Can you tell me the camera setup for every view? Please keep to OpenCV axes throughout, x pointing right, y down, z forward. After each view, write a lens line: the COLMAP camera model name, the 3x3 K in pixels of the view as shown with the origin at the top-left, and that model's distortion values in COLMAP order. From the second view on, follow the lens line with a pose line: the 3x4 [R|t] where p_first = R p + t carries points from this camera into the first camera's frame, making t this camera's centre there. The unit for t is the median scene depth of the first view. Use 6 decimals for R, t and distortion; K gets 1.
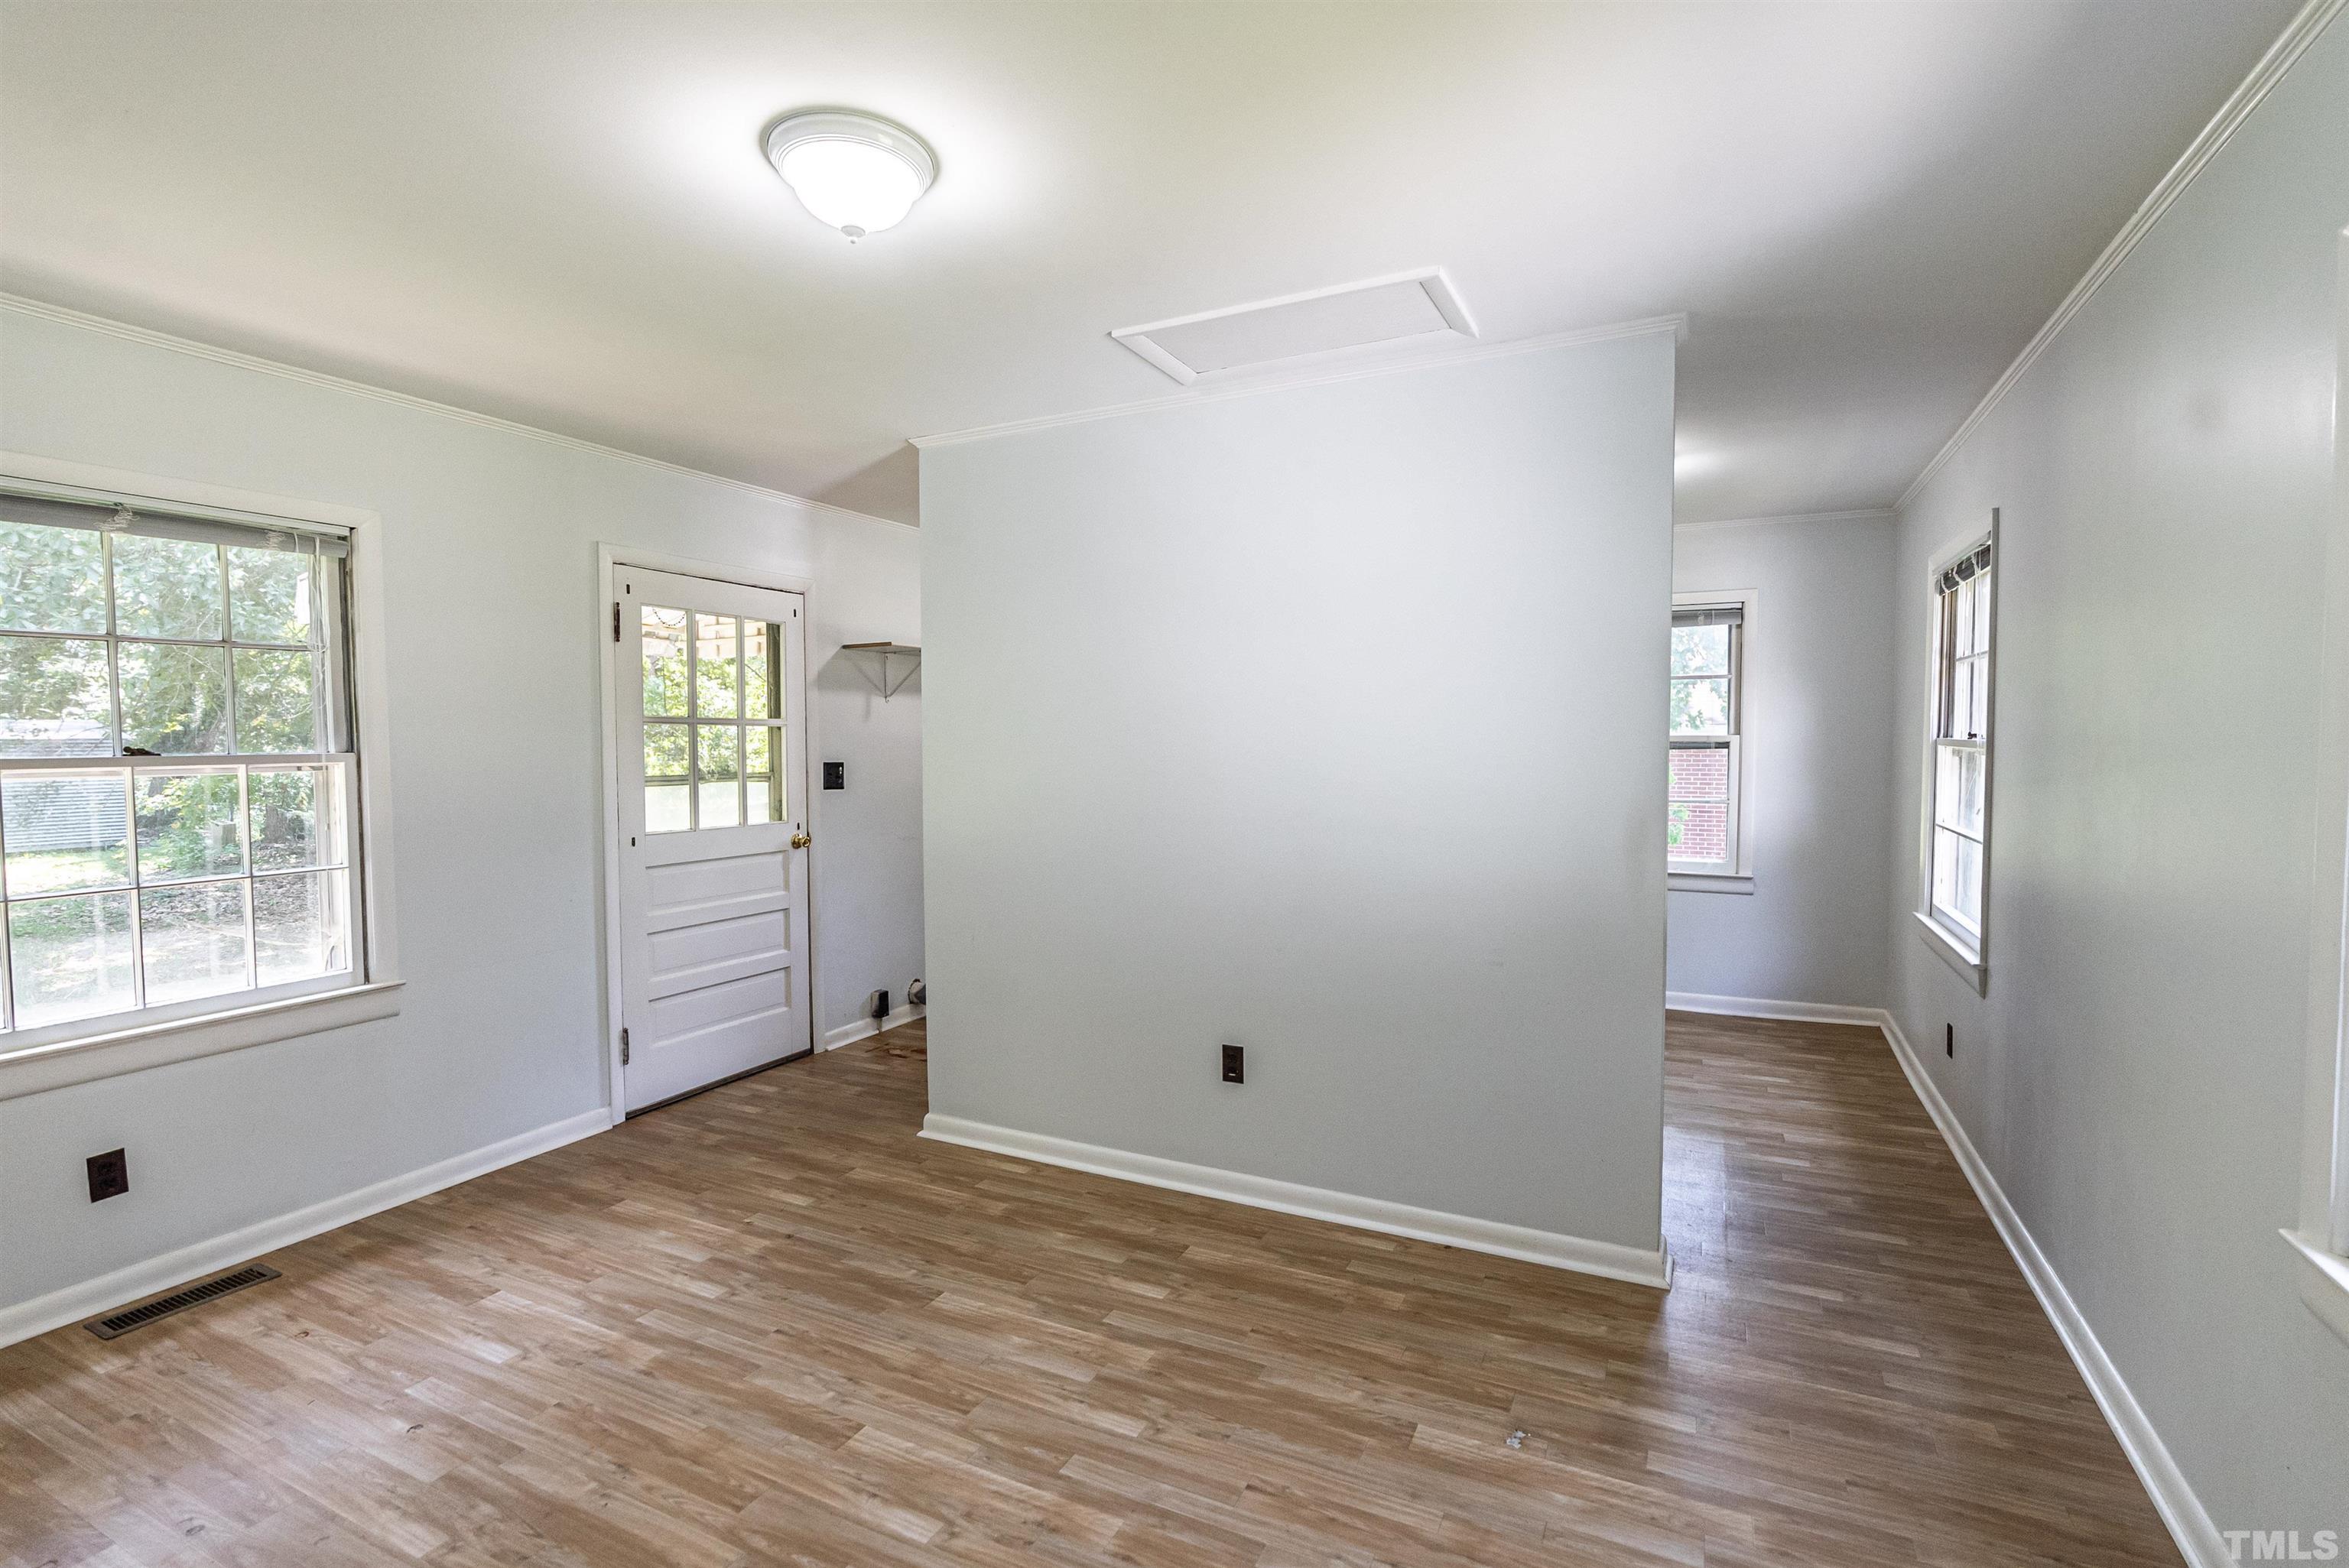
lens RADIAL K [[1060.3, 0, 1188.1], [0, 1060.3, 778.6], [0, 0, 1]] dist [-0.004263, -0.000443]
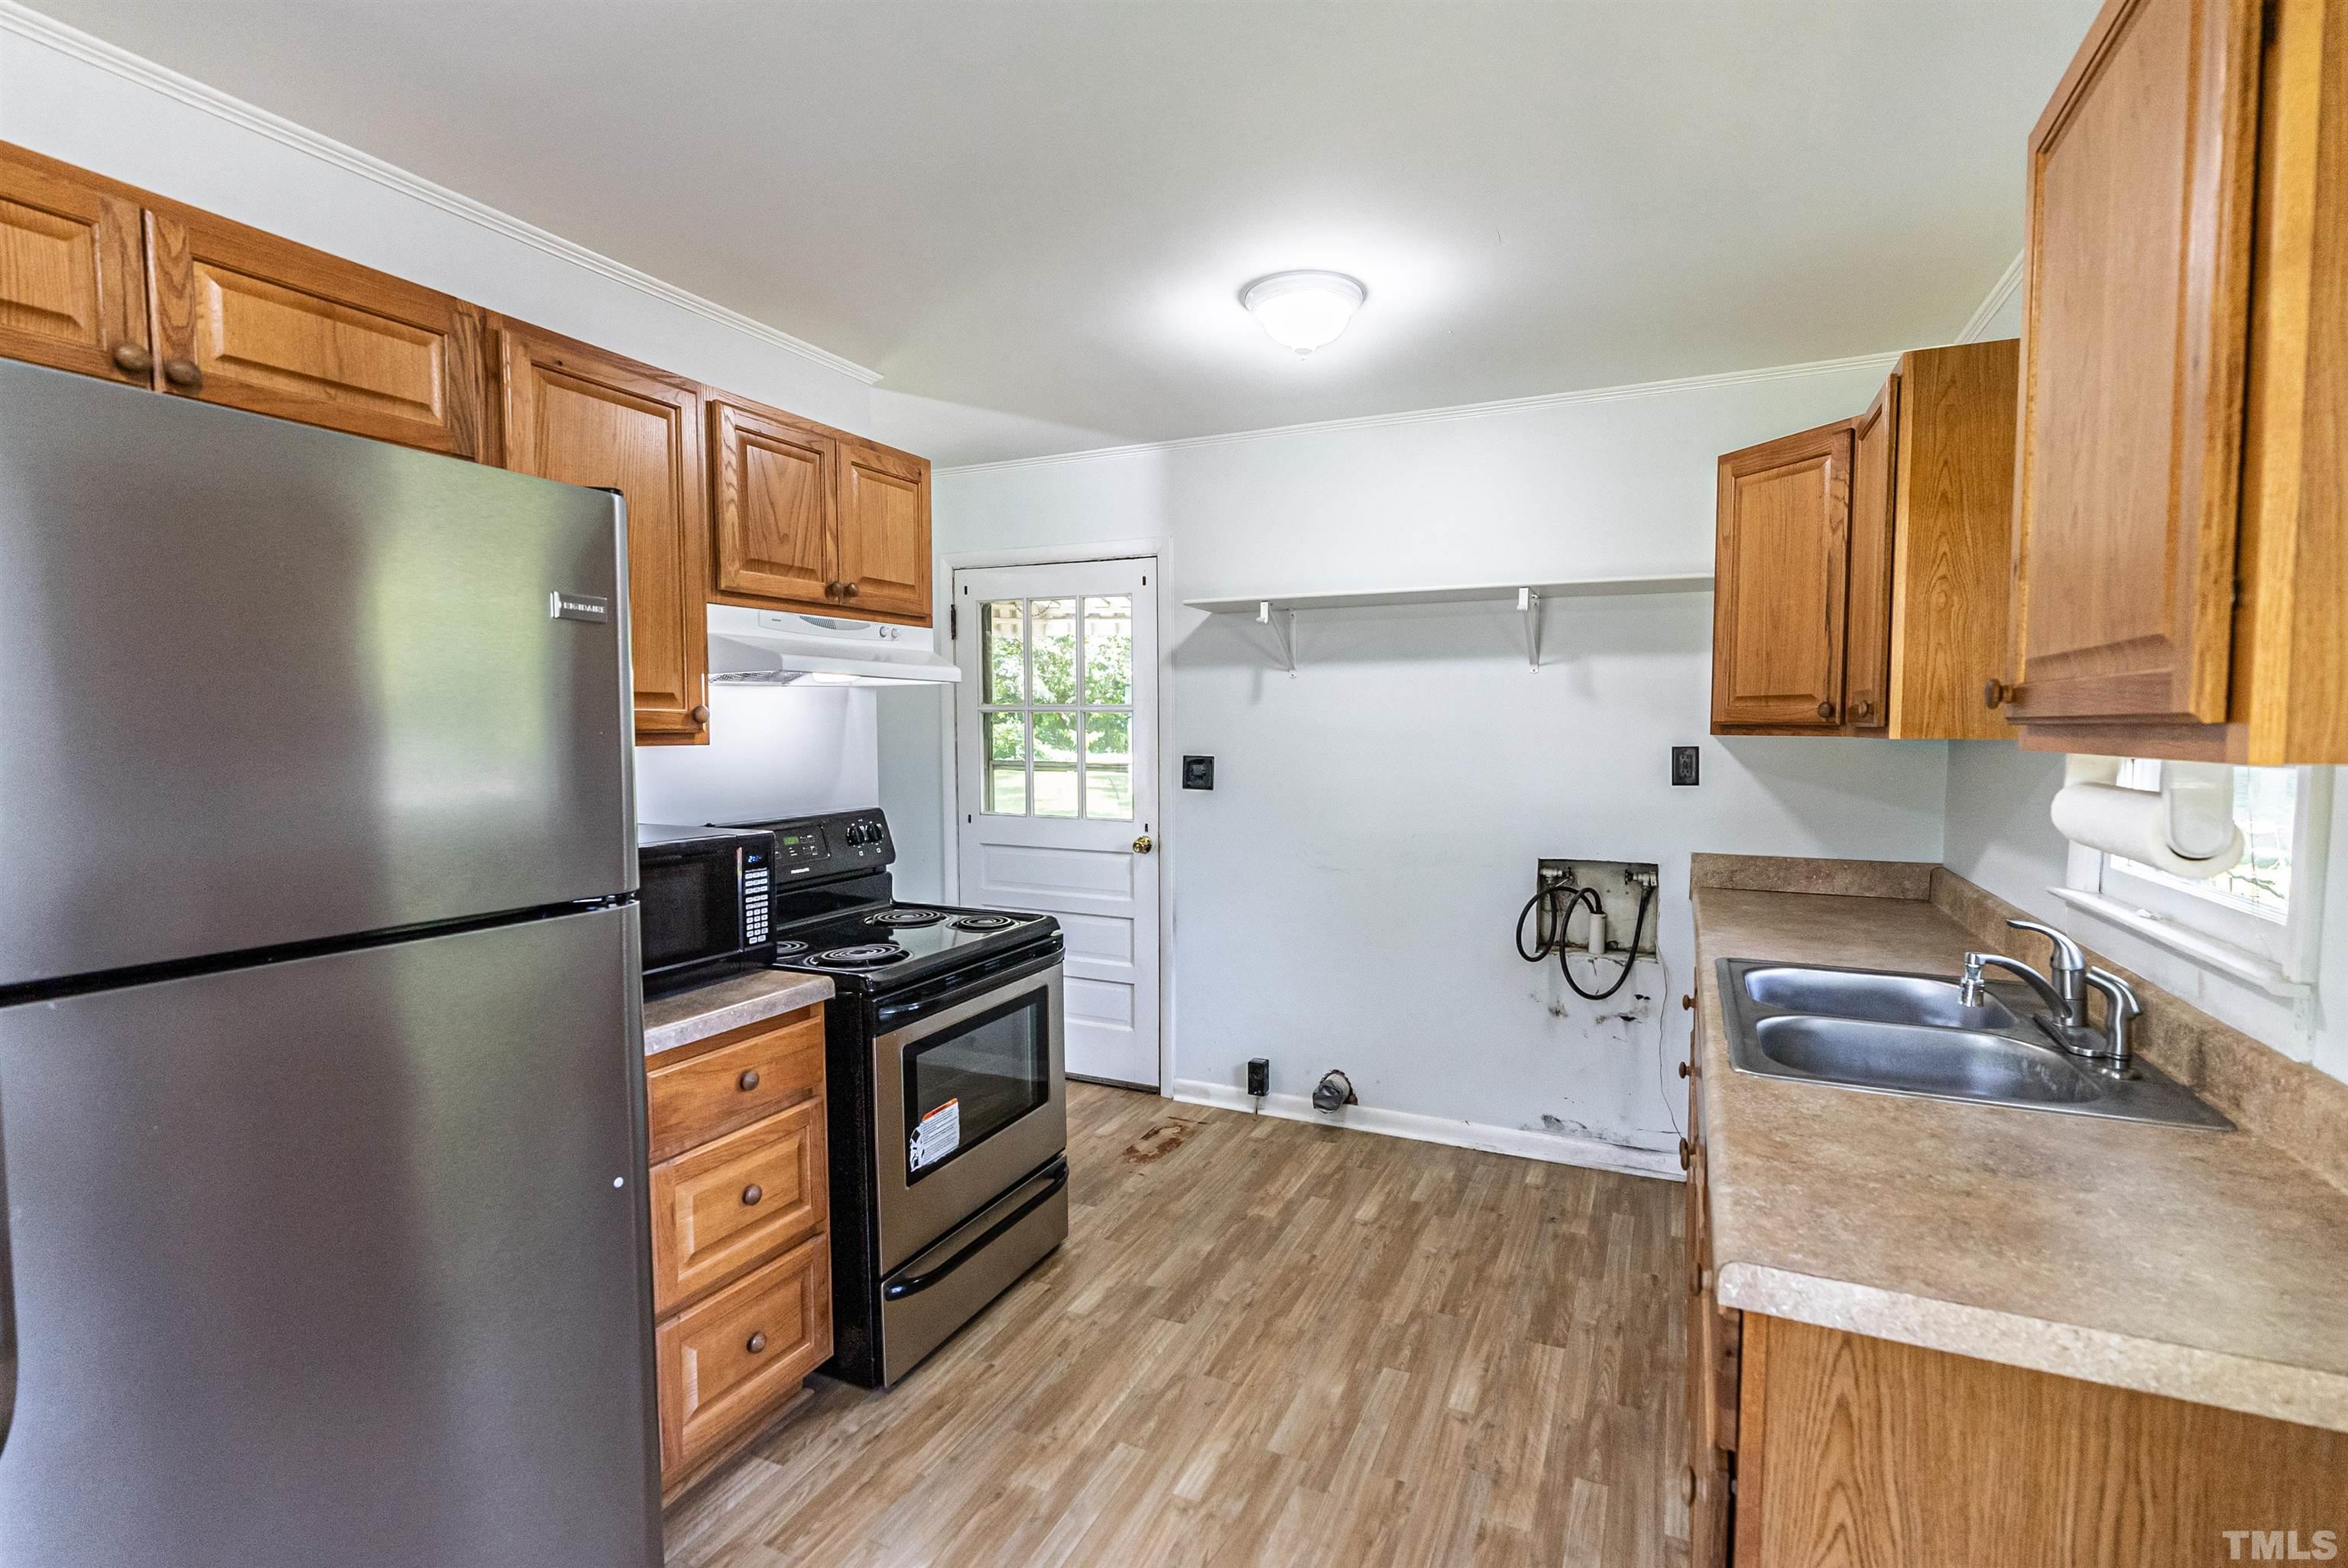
lens RADIAL K [[1059.9, 0, 1187.6], [0, 1059.9, 778.6], [0, 0, 1]] dist [-0.004263, -0.000443]
pose [[0.030624, 0.059583, -0.997753, 0.484825], [-0.038225, 0.997561, 0.058398, -0.045514], [0.998800, 0.036351, 0.032827, 0.984537]]
